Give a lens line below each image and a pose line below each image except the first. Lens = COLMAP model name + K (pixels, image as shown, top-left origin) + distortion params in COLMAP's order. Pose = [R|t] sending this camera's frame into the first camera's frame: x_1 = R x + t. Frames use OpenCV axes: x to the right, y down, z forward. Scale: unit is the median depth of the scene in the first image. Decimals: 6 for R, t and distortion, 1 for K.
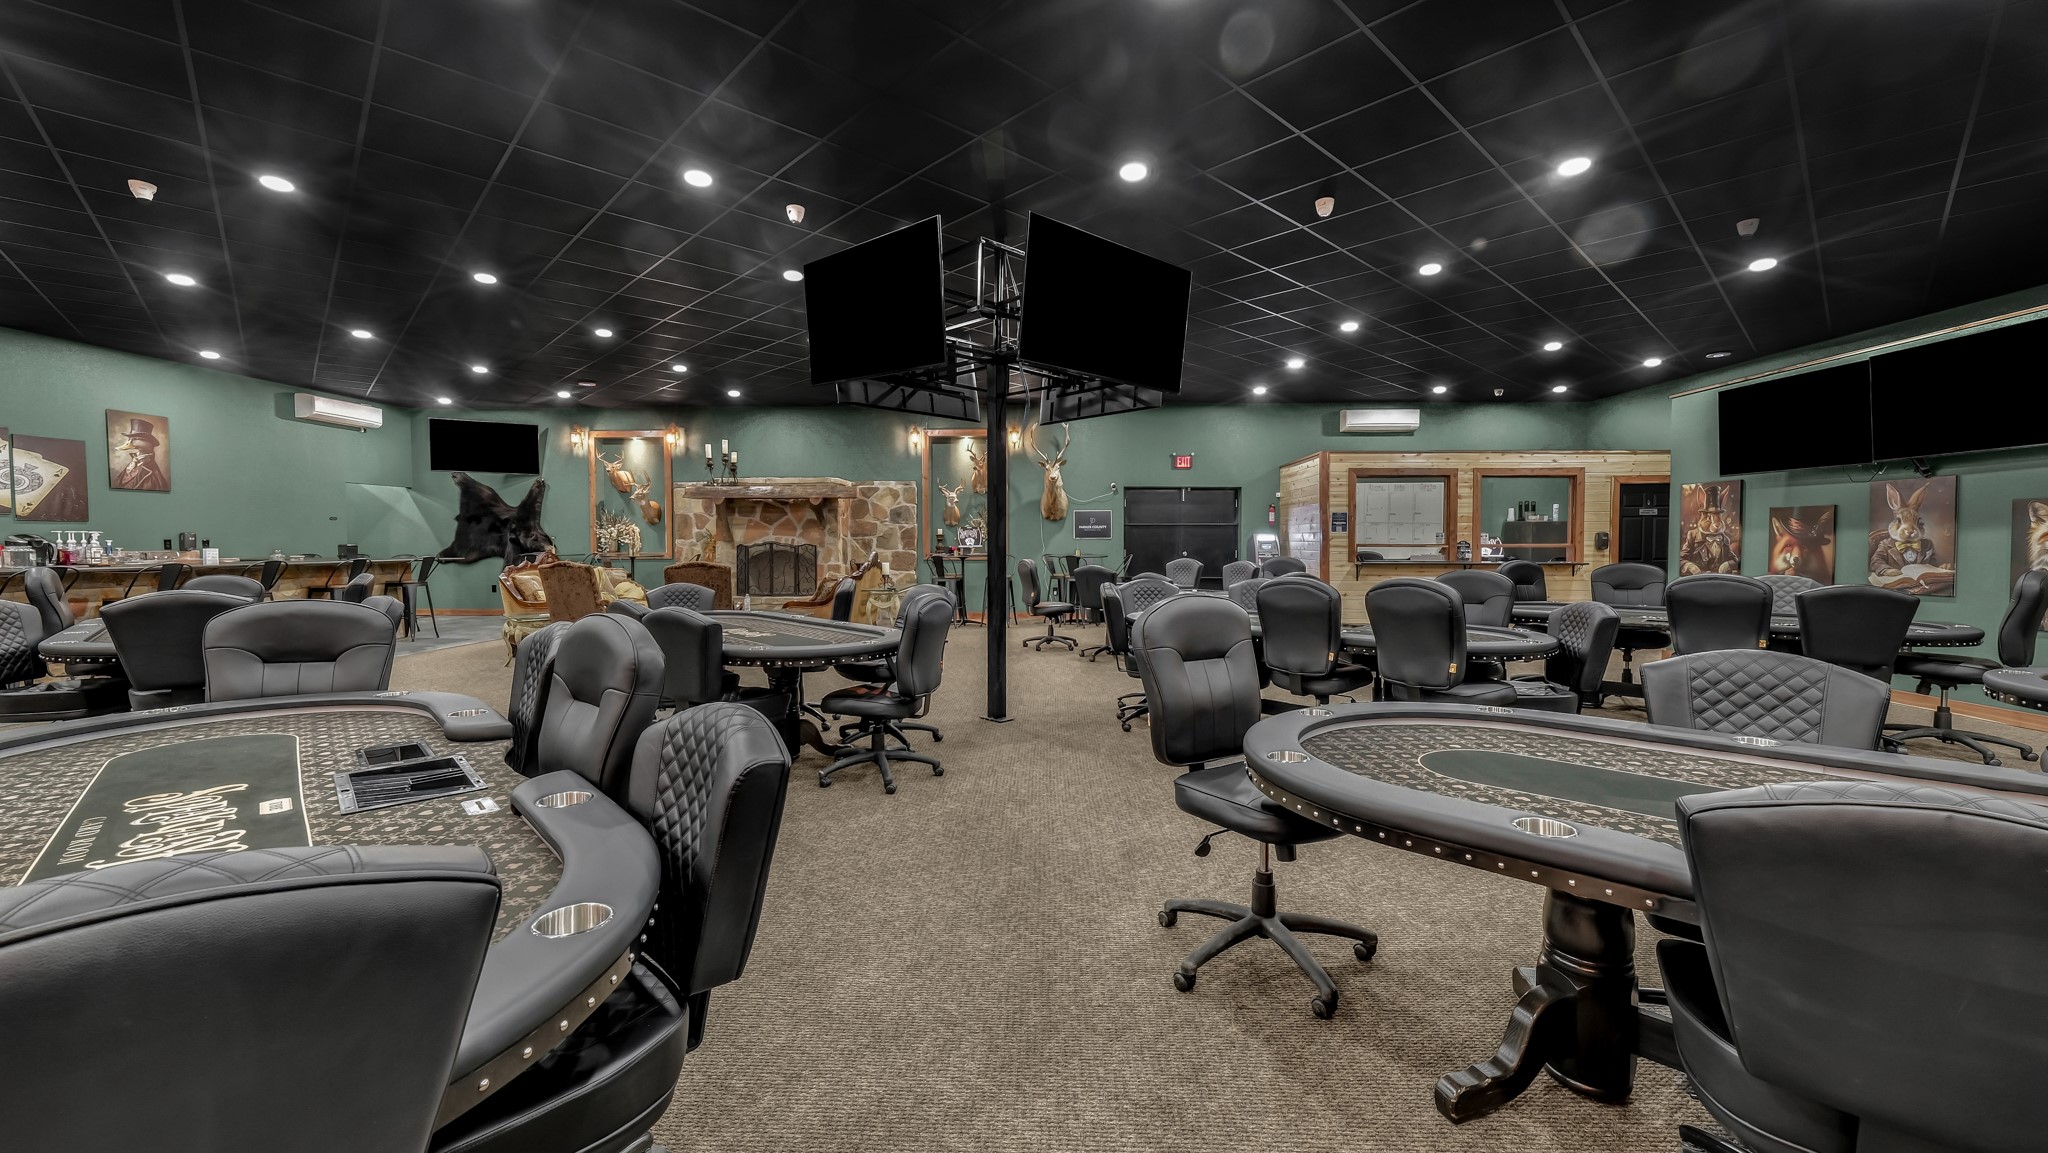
lens RADIAL K [[788.6, 0, 1020.4], [0, 788.6, 568.3], [0, 0, 1]] dist [-0.007290, 0.008746]
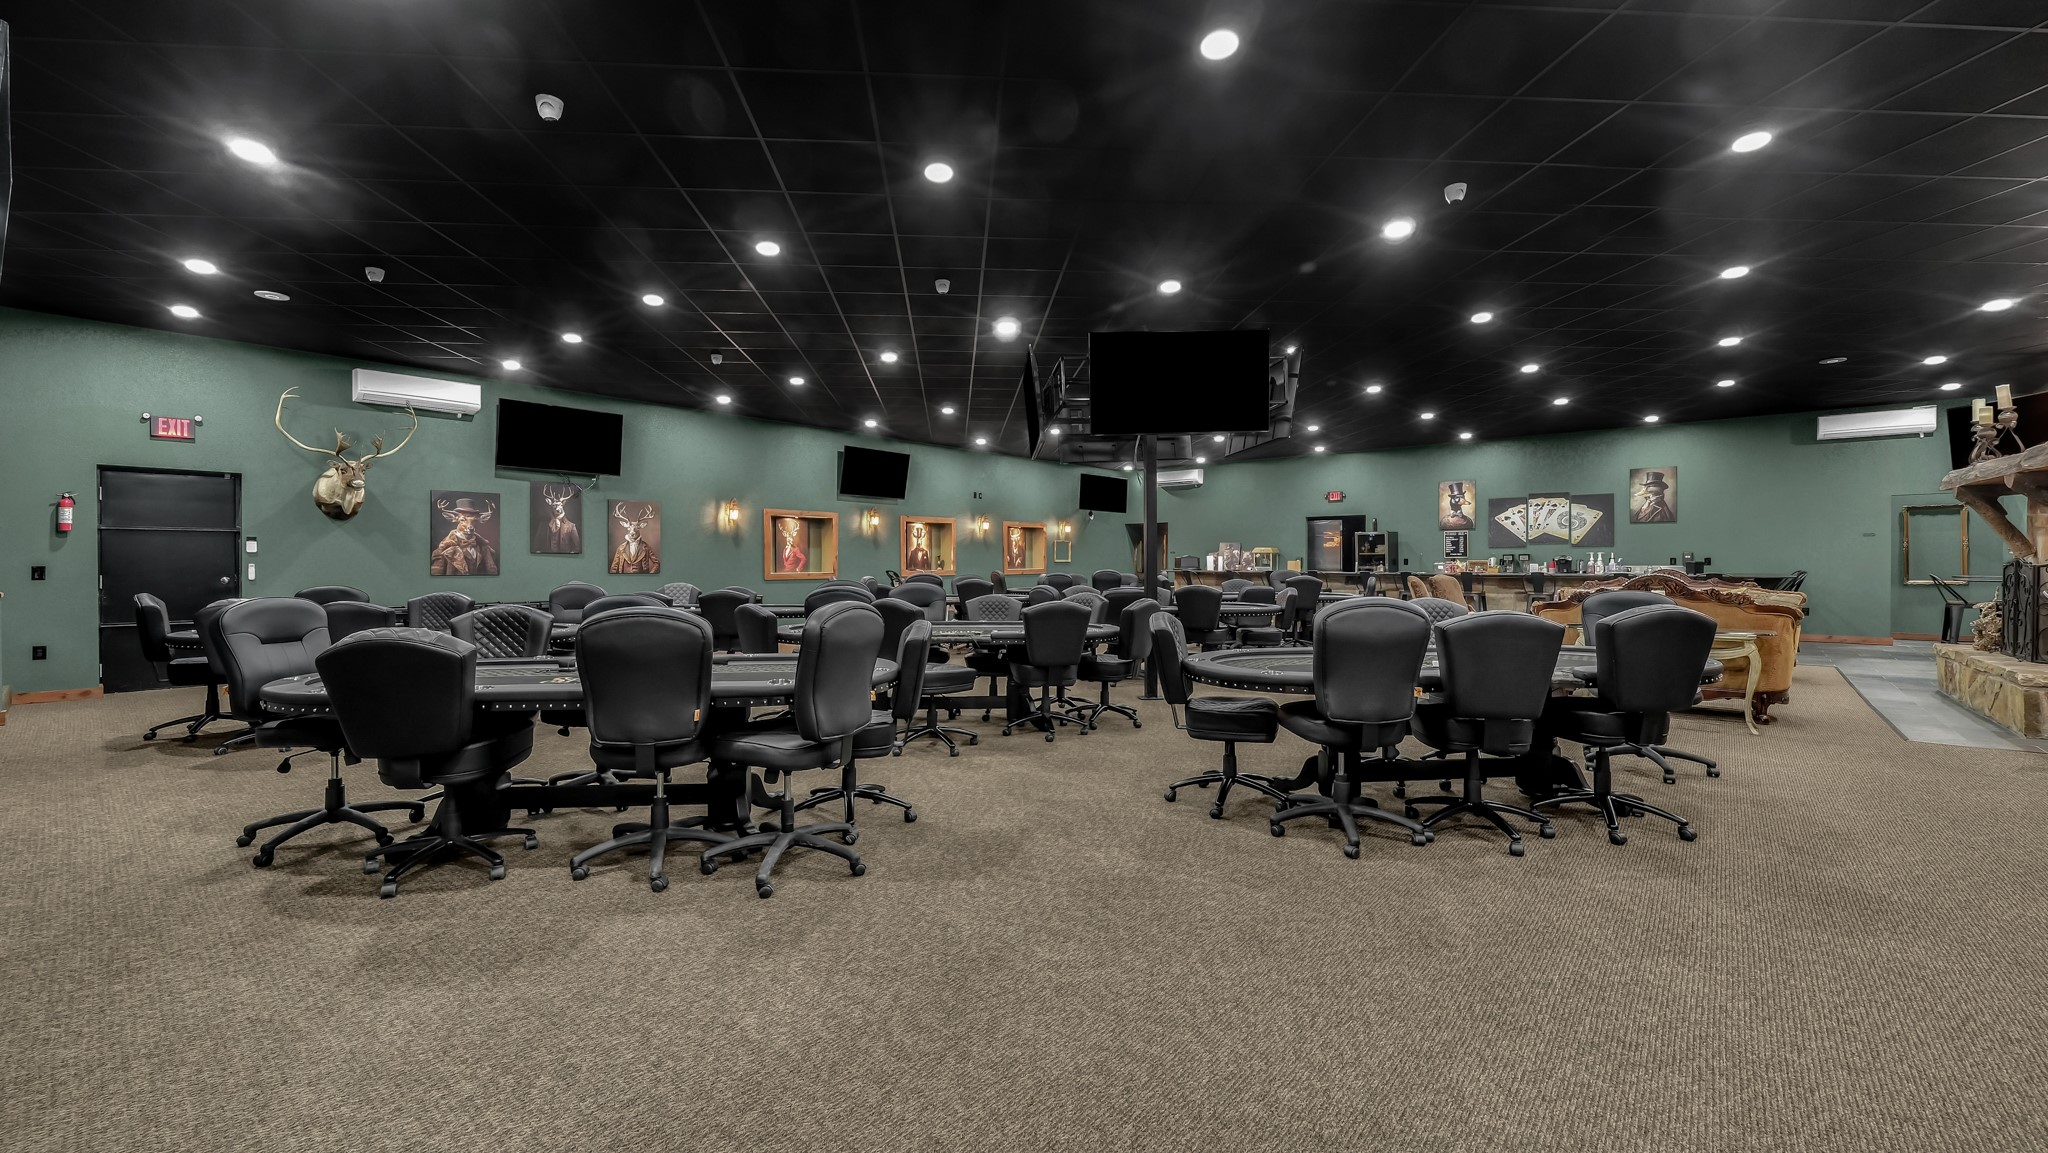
lens RADIAL K [[853.6, 0, 1024.0], [0, 853.6, 576.5], [0, 0, 1]] dist [0.000158, 0.000059]
pose [[-0.612641, 0.016702, -0.790185, 0.566672], [-0.024937, 0.998870, 0.040447, -0.028378], [0.789968, 0.044485, -0.611533, 0.797085]]
